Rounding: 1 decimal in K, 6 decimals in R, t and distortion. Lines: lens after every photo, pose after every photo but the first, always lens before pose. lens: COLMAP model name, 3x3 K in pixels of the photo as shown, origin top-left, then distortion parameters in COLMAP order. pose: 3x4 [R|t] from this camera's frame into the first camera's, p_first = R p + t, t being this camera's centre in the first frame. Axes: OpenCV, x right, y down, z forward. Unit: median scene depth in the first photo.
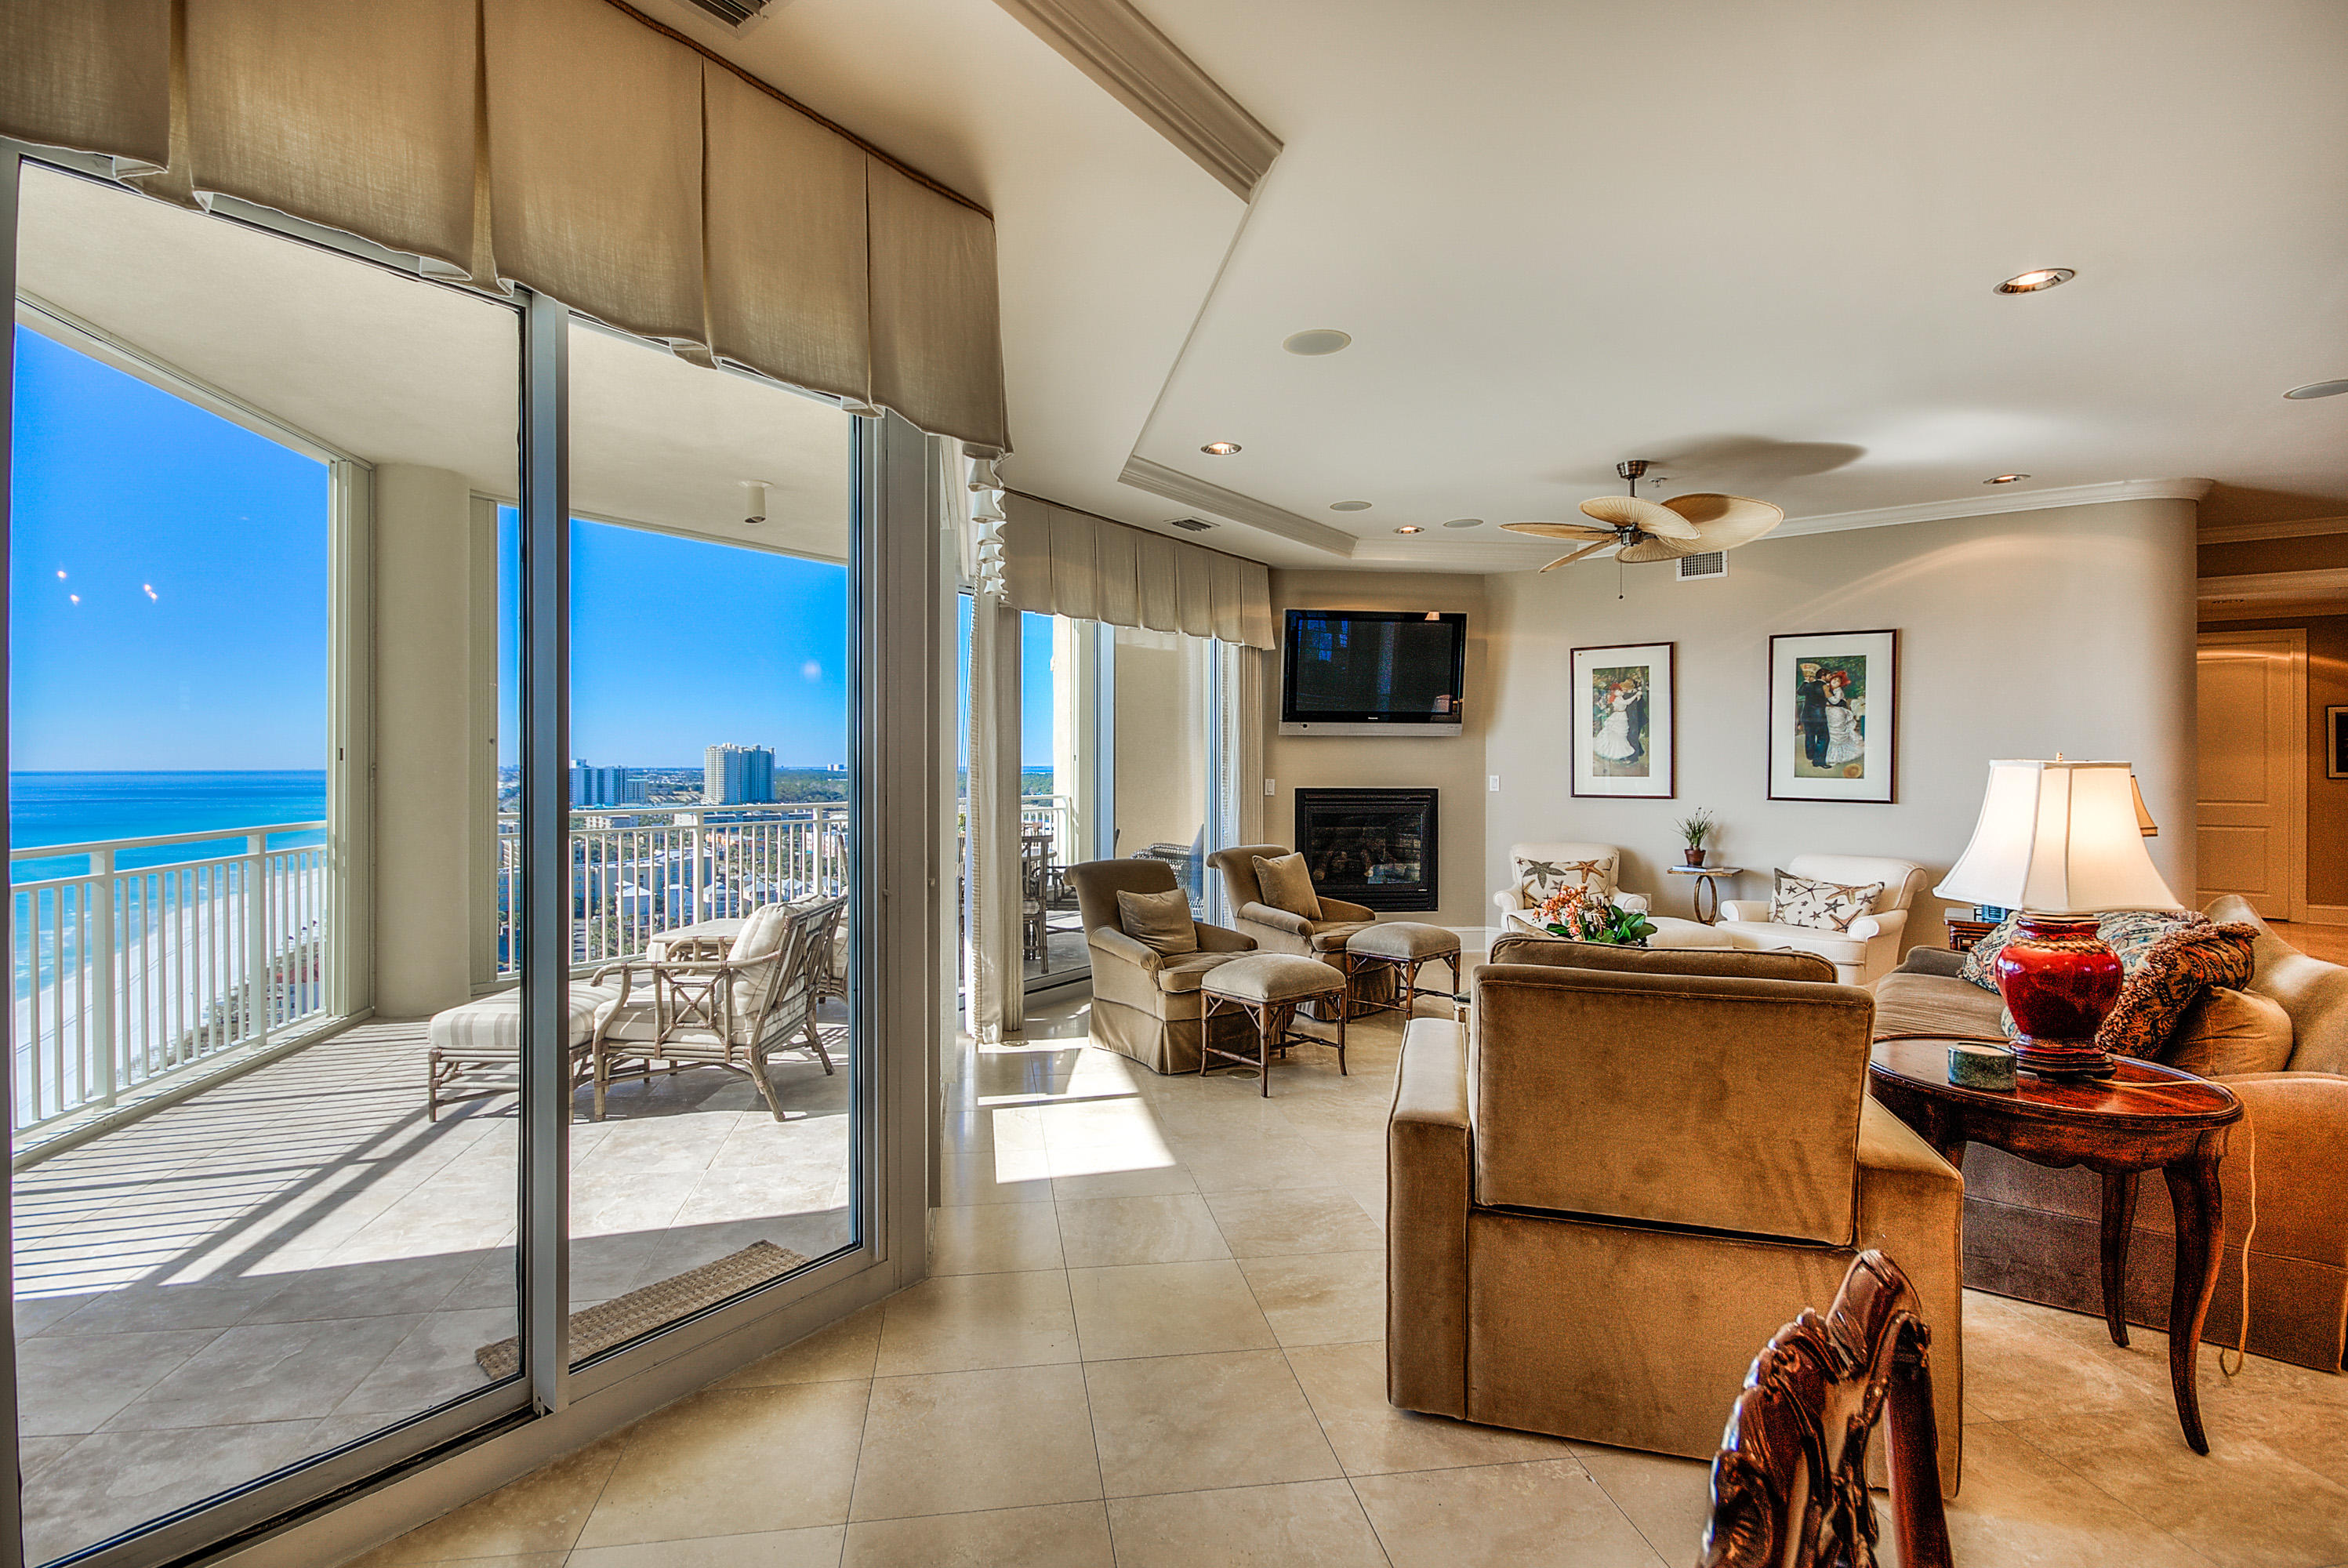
lens RADIAL K [[1088.1, 0, 1128.4], [0, 1088.1, 762.1], [0, 0, 1]] dist [-0.003208, -0.000224]
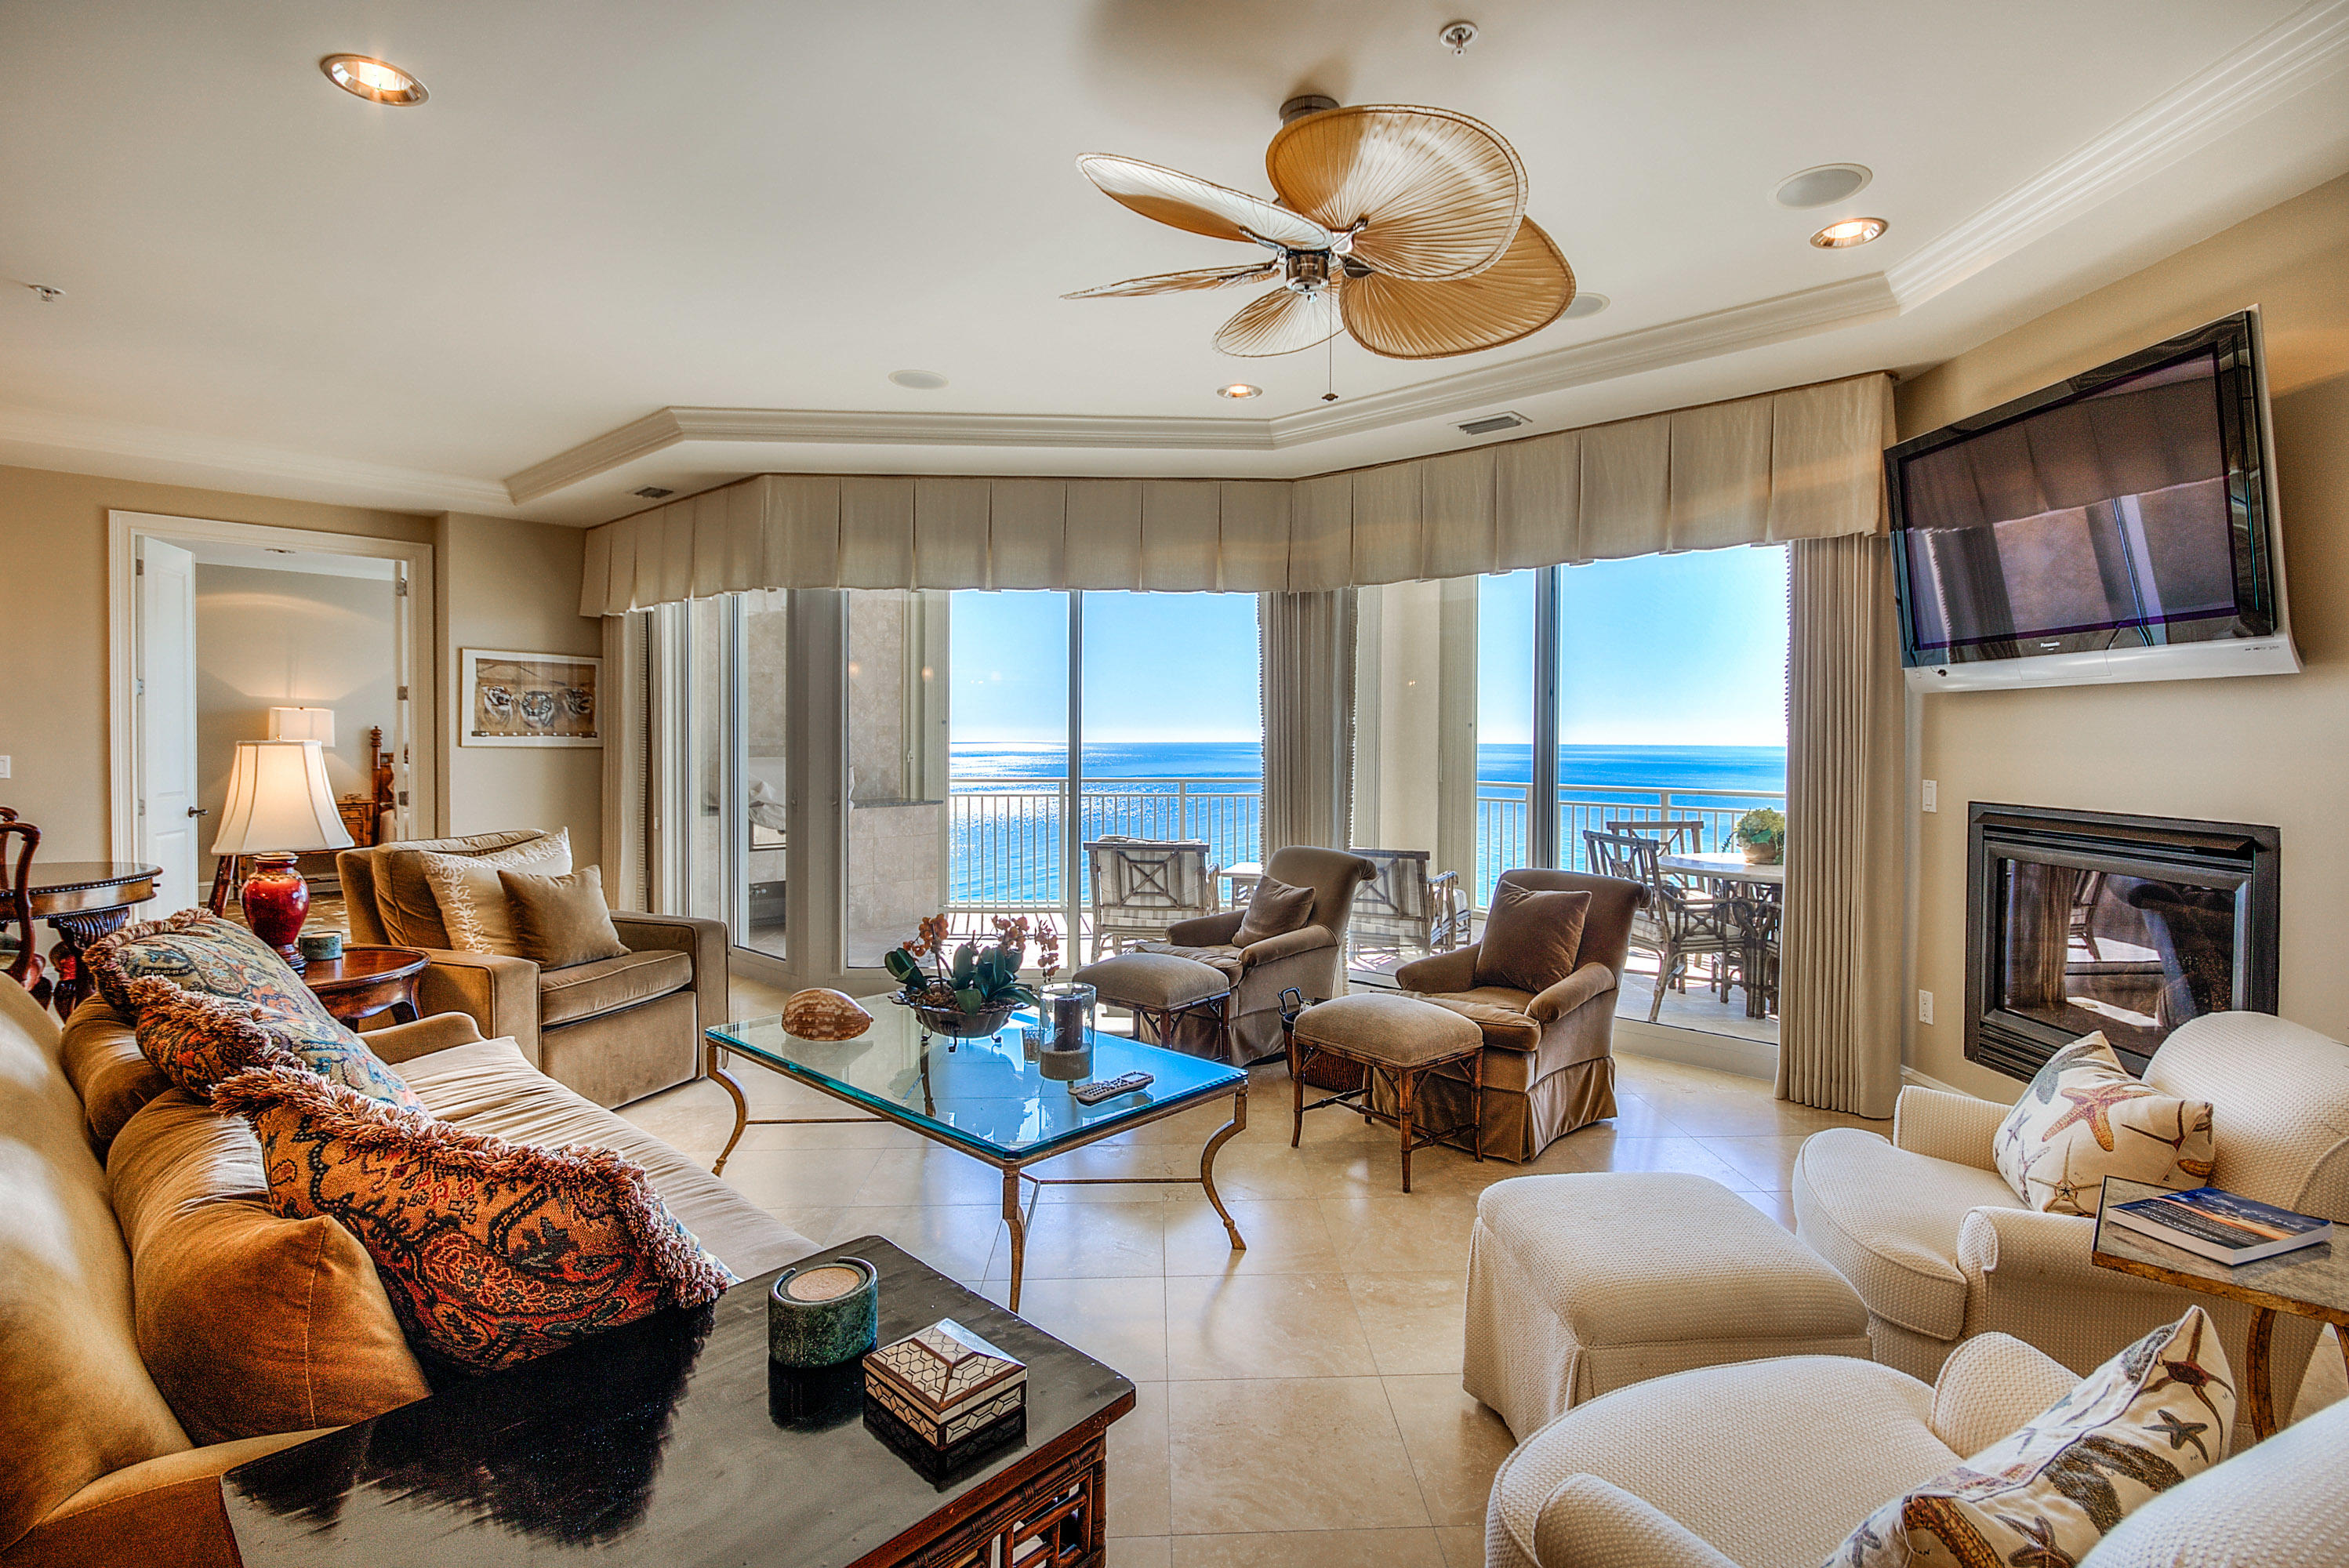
lens RADIAL K [[1129.0, 0, 1185.2], [0, 1129.0, 751.2], [0, 0, 1]] dist [-0.002621, -0.000048]
pose [[-0.093769, 0.010233, -0.995541, 0.771318], [-0.005594, 0.999926, 0.010804, -0.001944], [0.995578, 0.006582, -0.093705, 0.791451]]
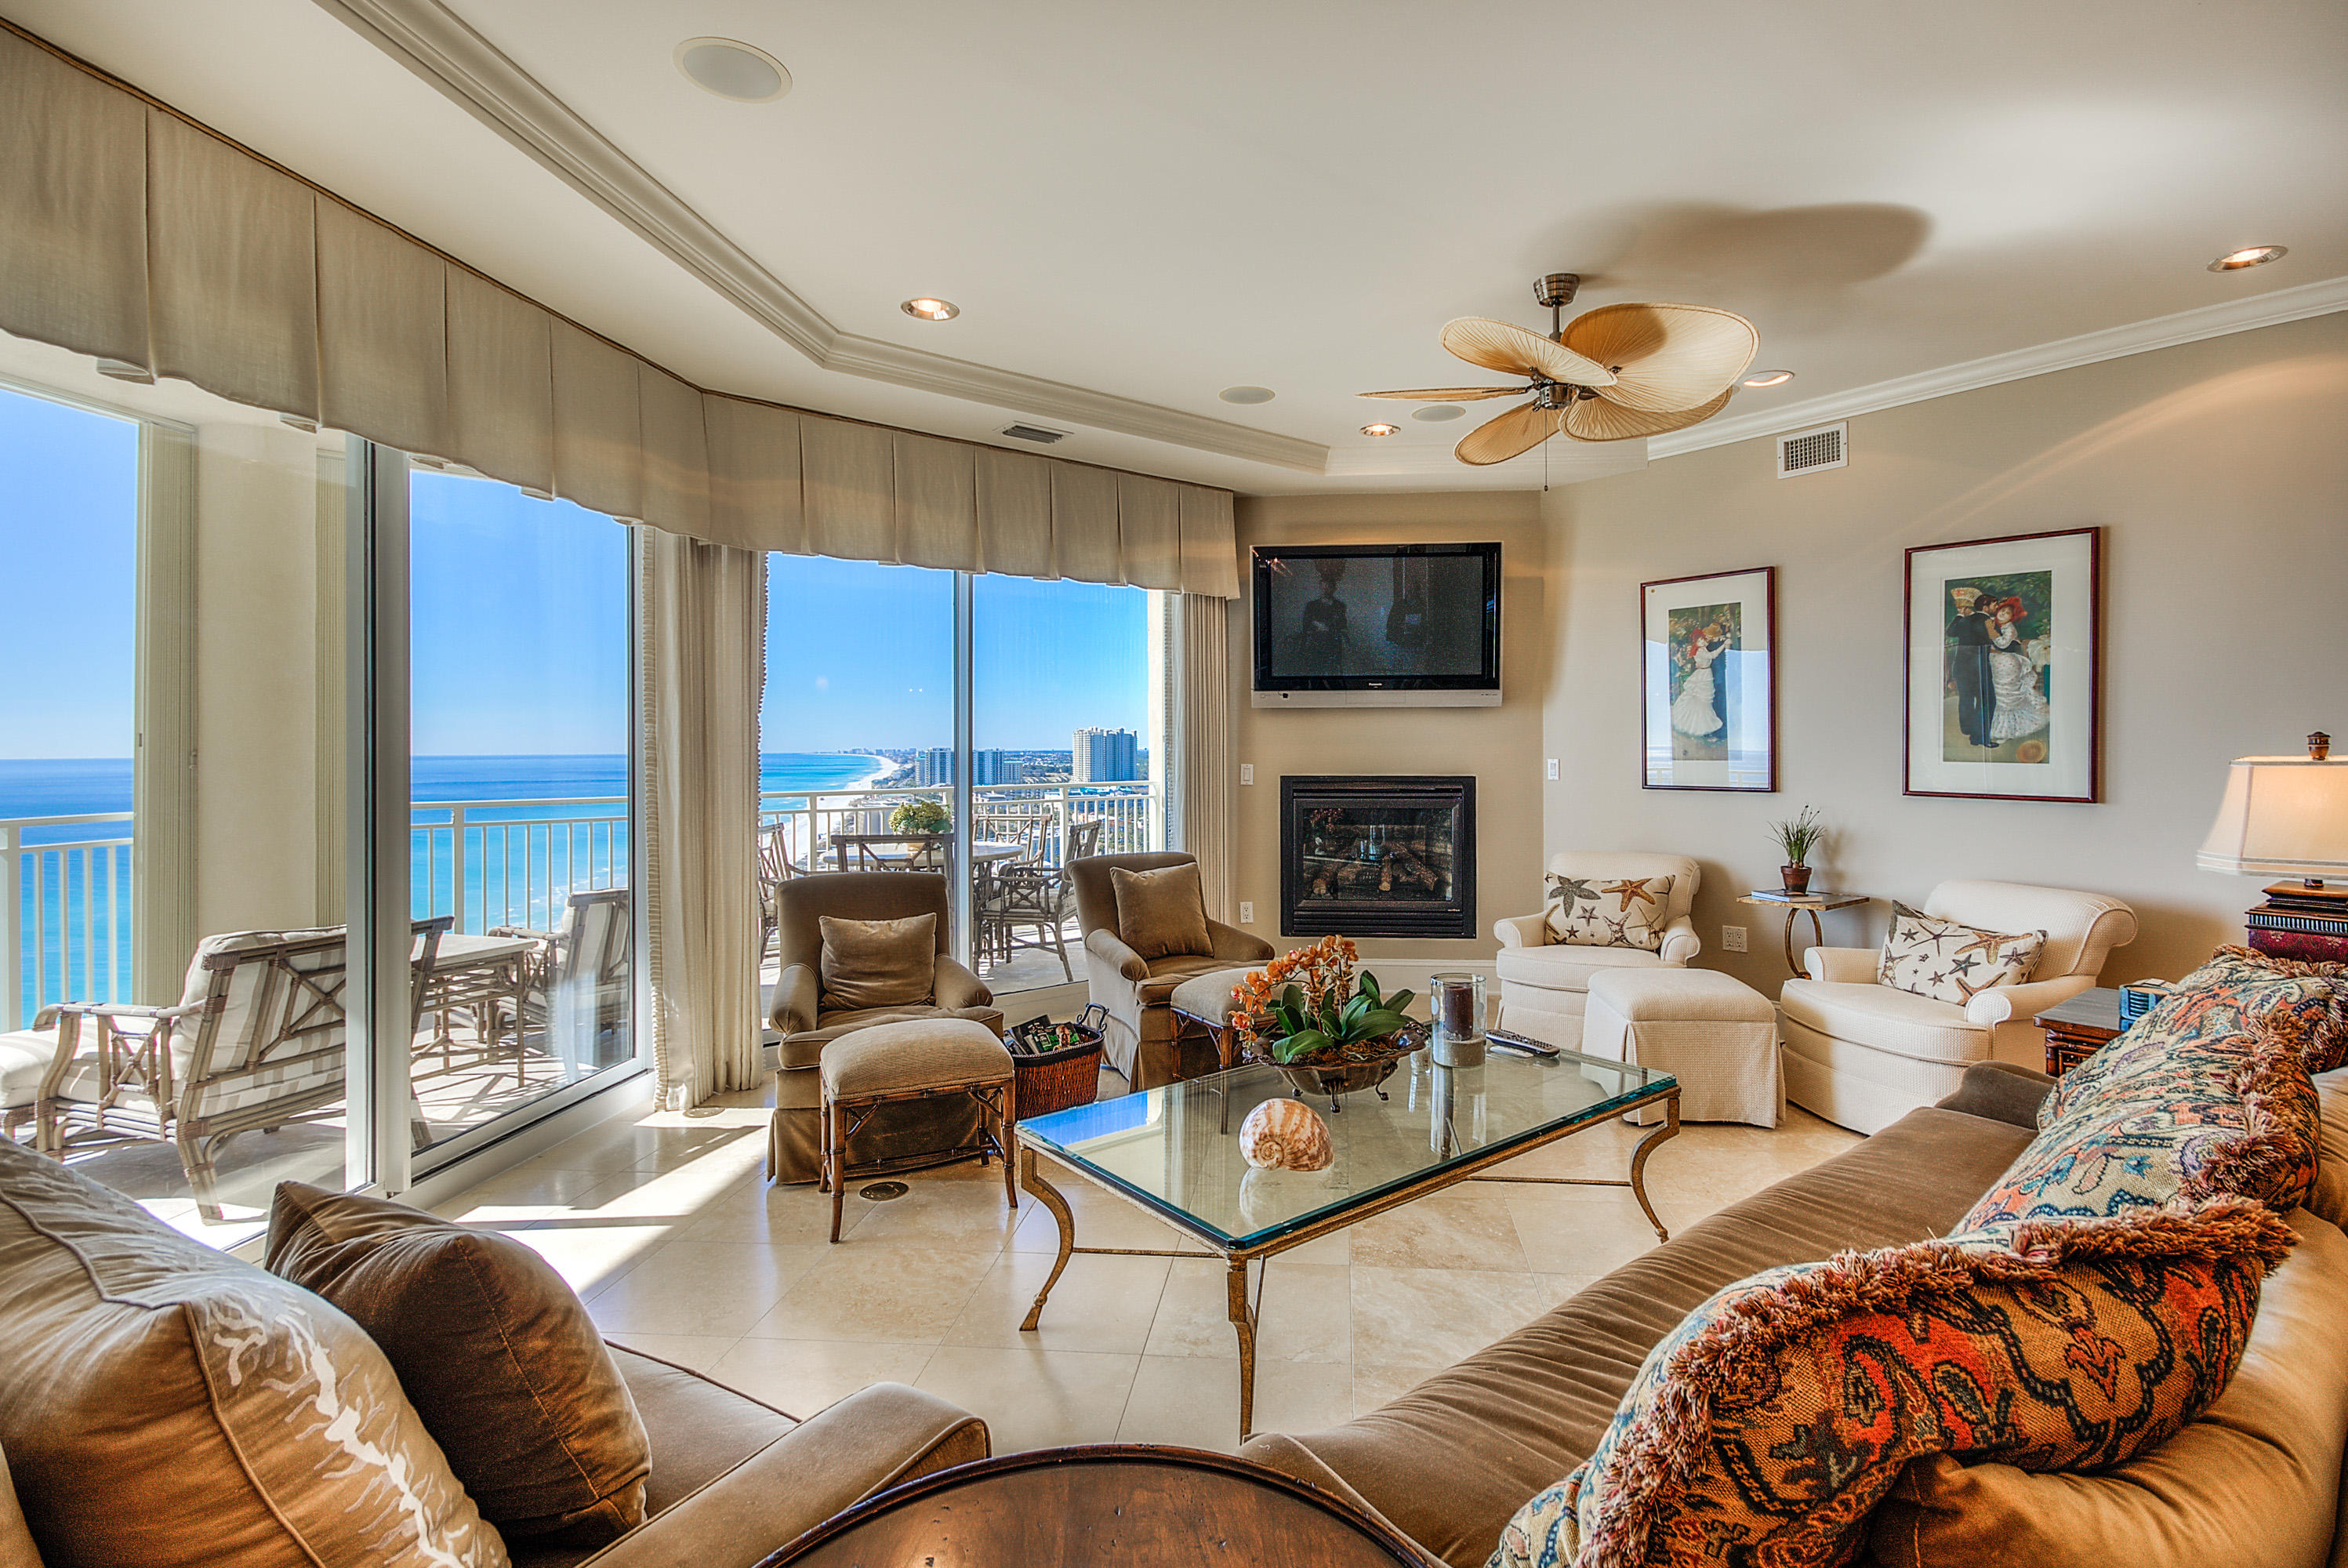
lens RADIAL K [[1102.5, 0, 1241.4], [0, 1102.5, 743.4], [0, 0, 1]] dist [0.000666, 0.000152]
pose [[0.976686, -0.005430, -0.214606, 0.334116], [0.005499, 0.999985, -0.000275, 0.000872], [0.214604, -0.000912, 0.976701, 0.249718]]
